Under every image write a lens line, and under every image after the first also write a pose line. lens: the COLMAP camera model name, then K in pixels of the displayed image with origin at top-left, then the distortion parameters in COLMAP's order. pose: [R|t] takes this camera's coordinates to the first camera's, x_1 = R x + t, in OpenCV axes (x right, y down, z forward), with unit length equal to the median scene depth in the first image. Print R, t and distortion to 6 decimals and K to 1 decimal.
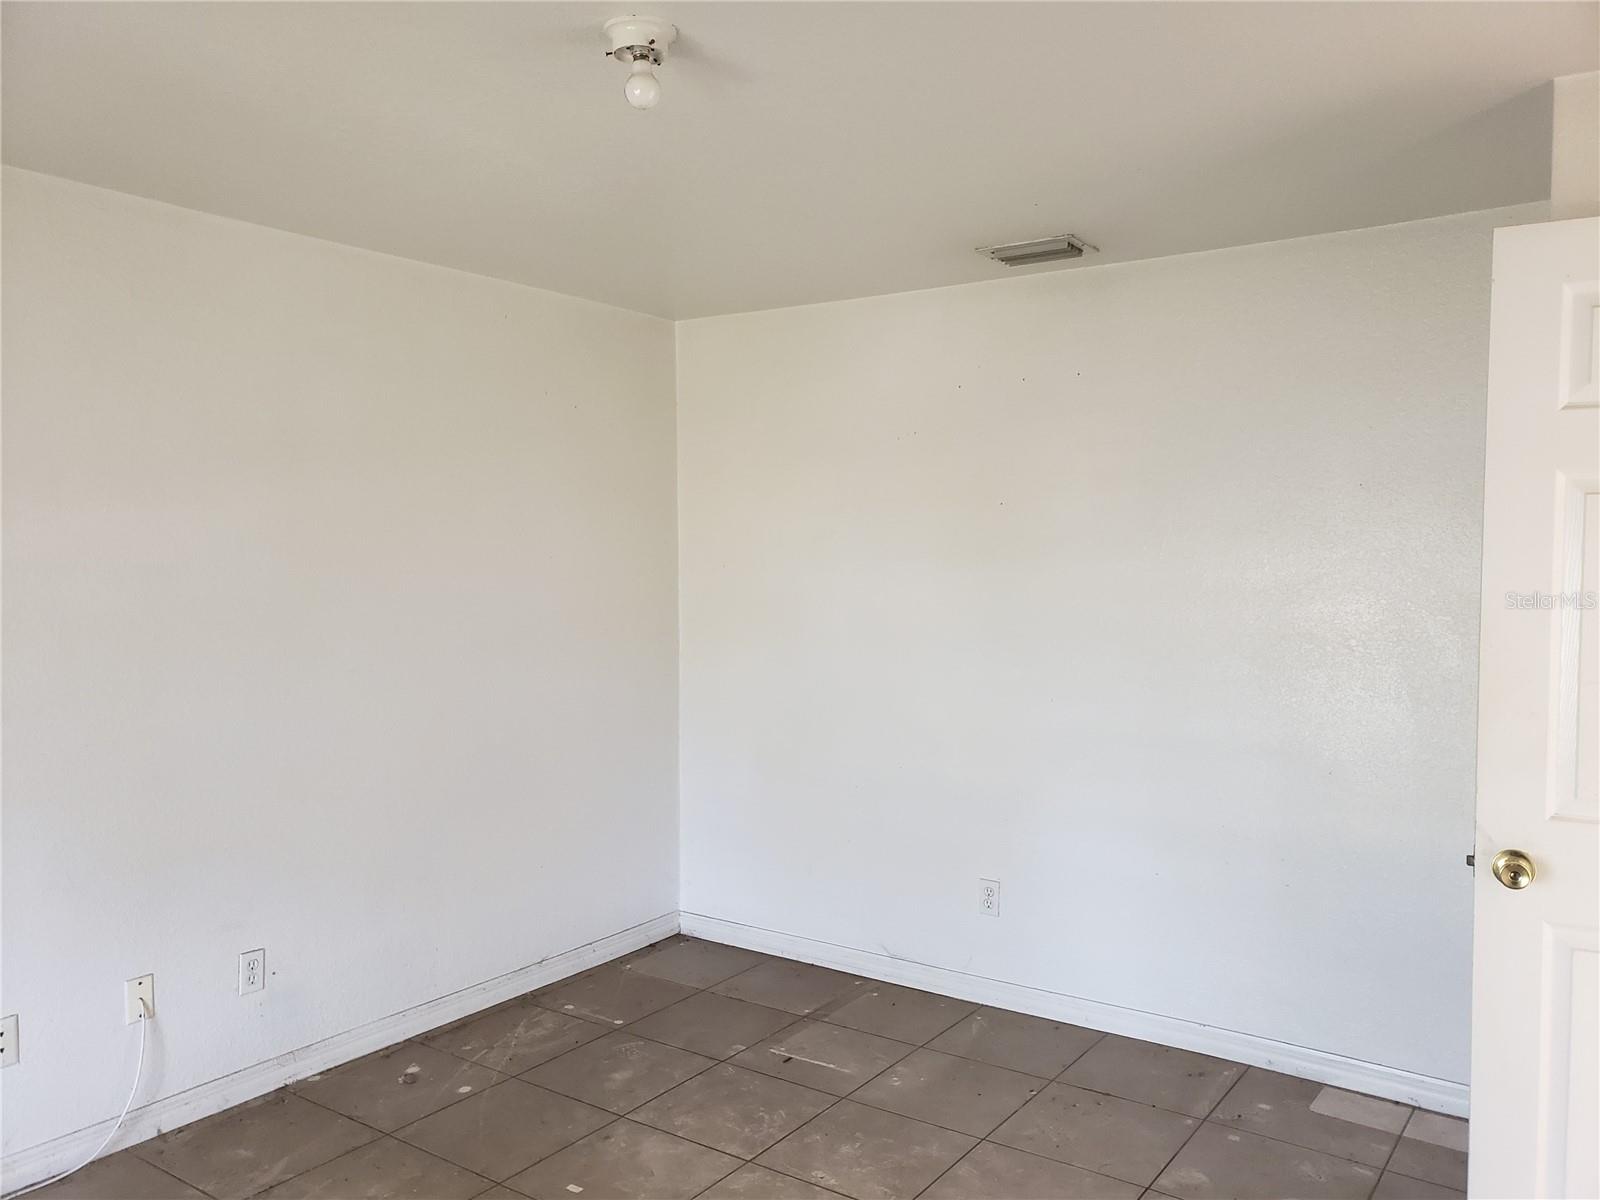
lens RADIAL K [[1253.5, 0, 797.5], [0, 1253.5, 600.5], [0, 0, 1]] dist [0.070629, -0.032439]
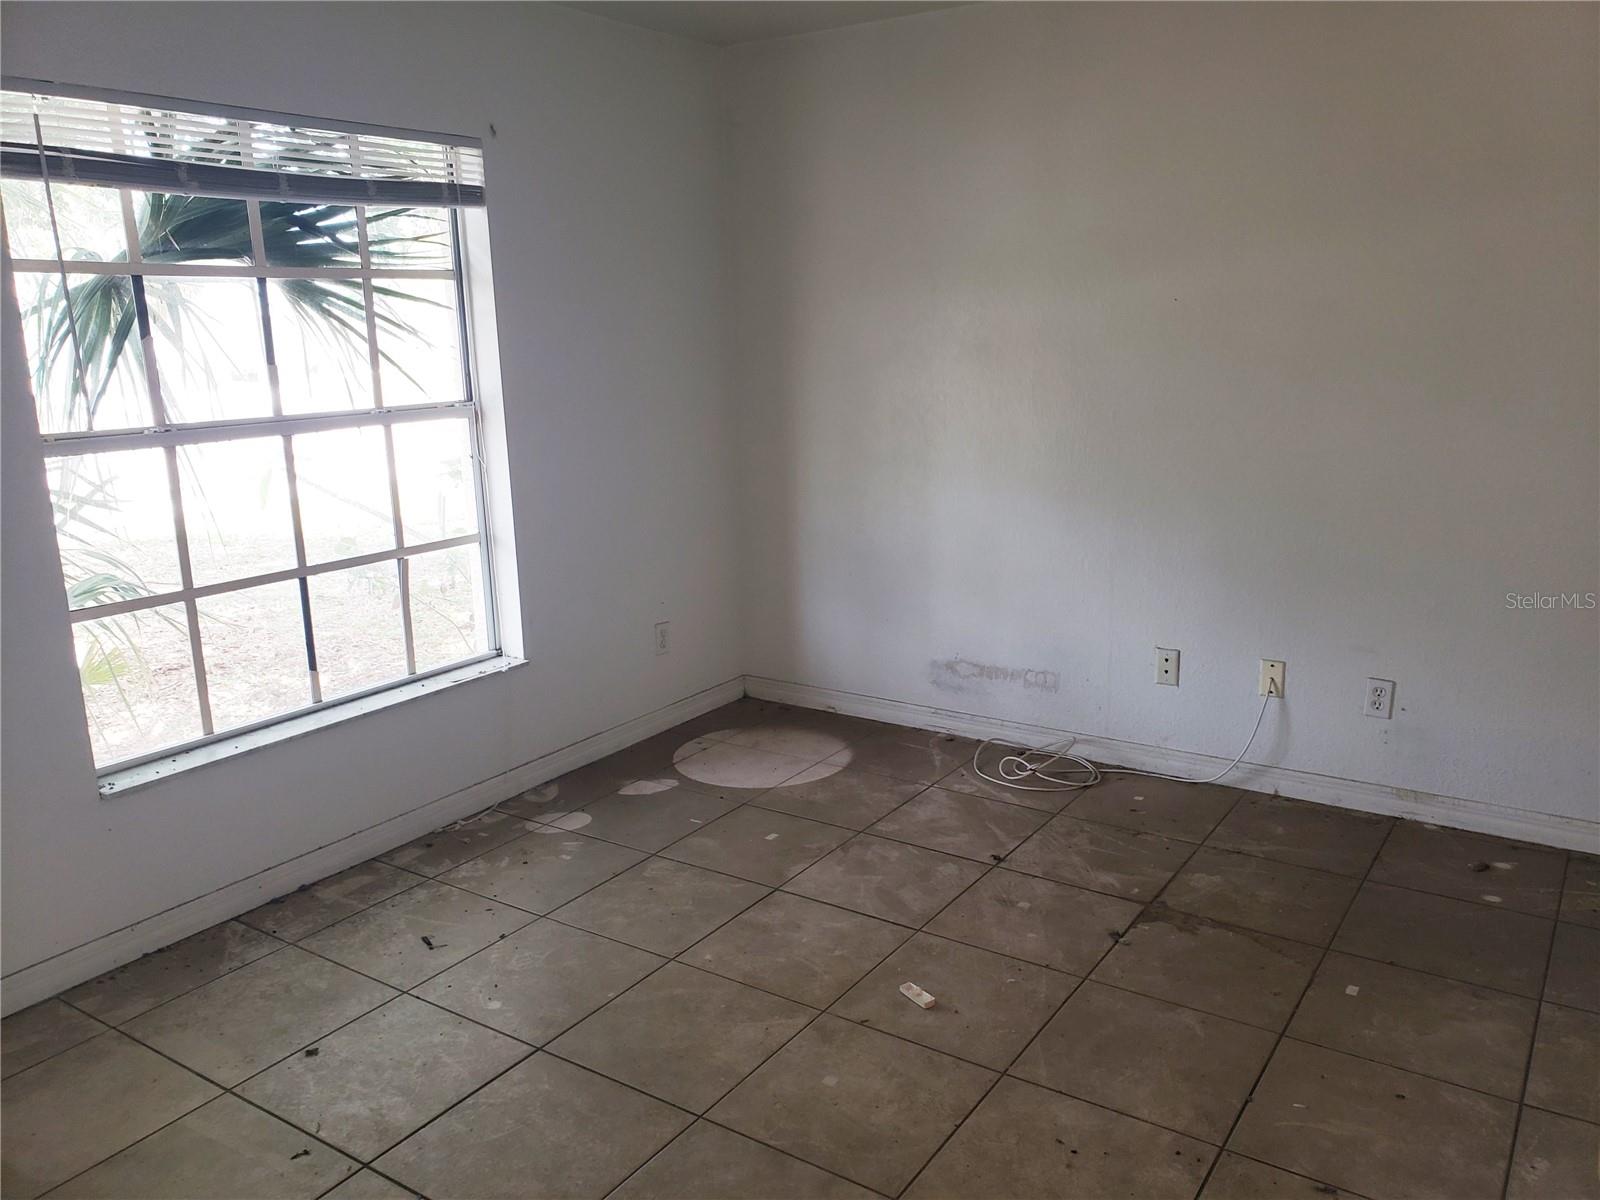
lens RADIAL K [[1253.5, 0, 799.0], [0, 1253.5, 602.5], [0, 0, 1]] dist [0.070629, -0.032439]
pose [[0.033554, 0.218195, -0.975328, 0.587867], [-0.021331, 0.975812, 0.217569, -0.002134], [0.999209, 0.013504, 0.037397, 0.511932]]
